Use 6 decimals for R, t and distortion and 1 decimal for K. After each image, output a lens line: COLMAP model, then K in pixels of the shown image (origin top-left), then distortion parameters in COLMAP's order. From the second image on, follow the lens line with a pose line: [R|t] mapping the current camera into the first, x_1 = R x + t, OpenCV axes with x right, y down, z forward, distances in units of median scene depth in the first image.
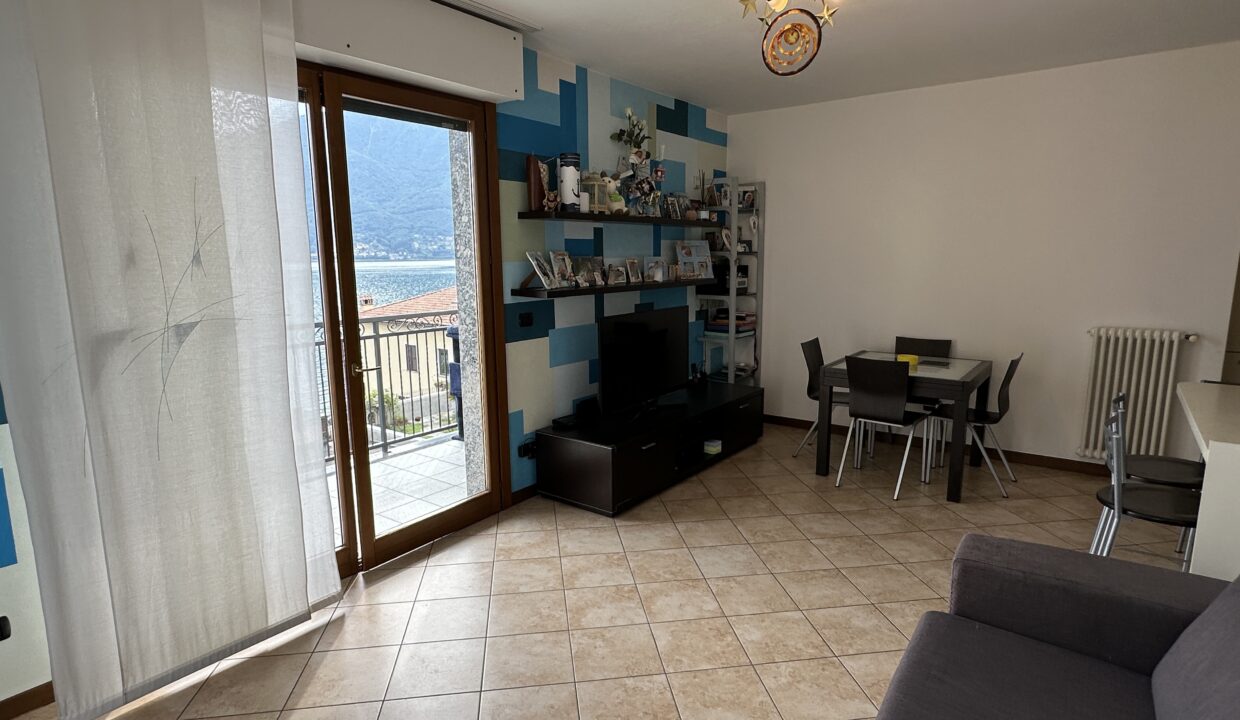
lens RADIAL K [[658.1, 0, 620.5], [0, 658.1, 368.7], [0, 0, 1]] dist [-0.005844, 0.000514]
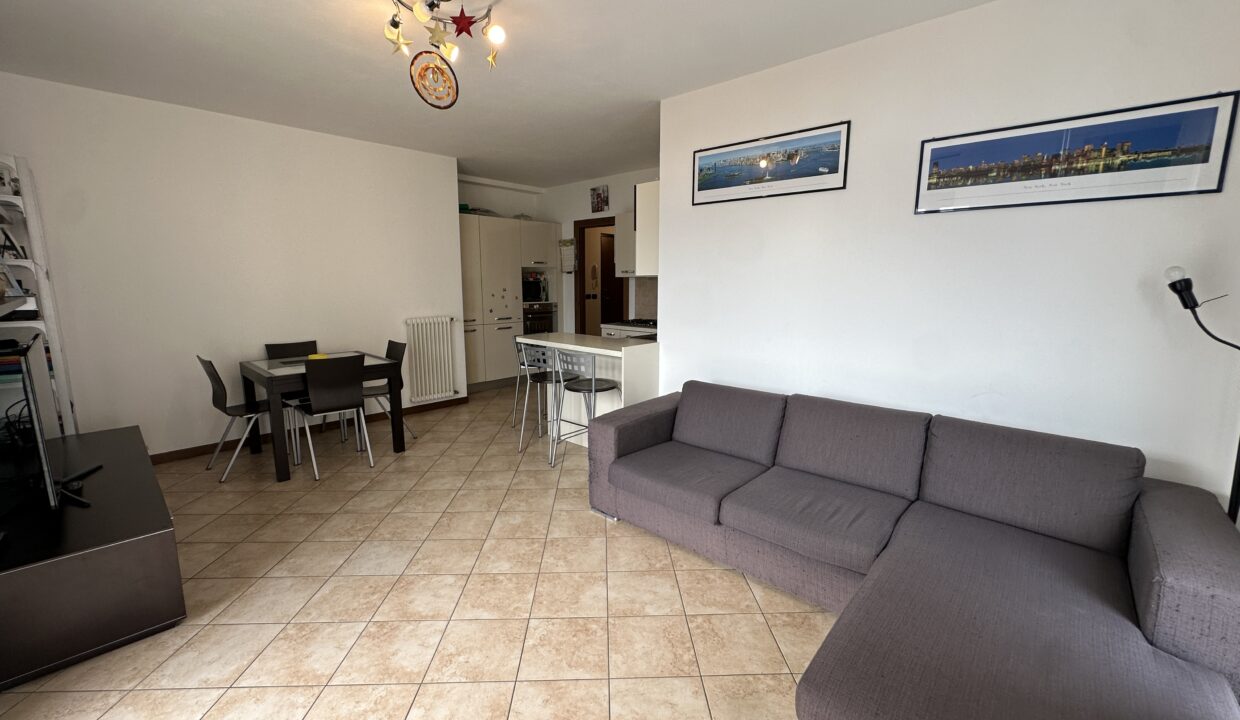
lens RADIAL K [[497.3, 0, 623.5], [0, 497.3, 360.5], [0, 0, 1]] dist [-0.004301, 0.001318]
pose [[0.101090, -0.152679, 0.983092, -0.476007], [0.170723, 0.976158, 0.134047, -0.044475], [-0.980120, 0.154285, 0.124745, 0.448891]]
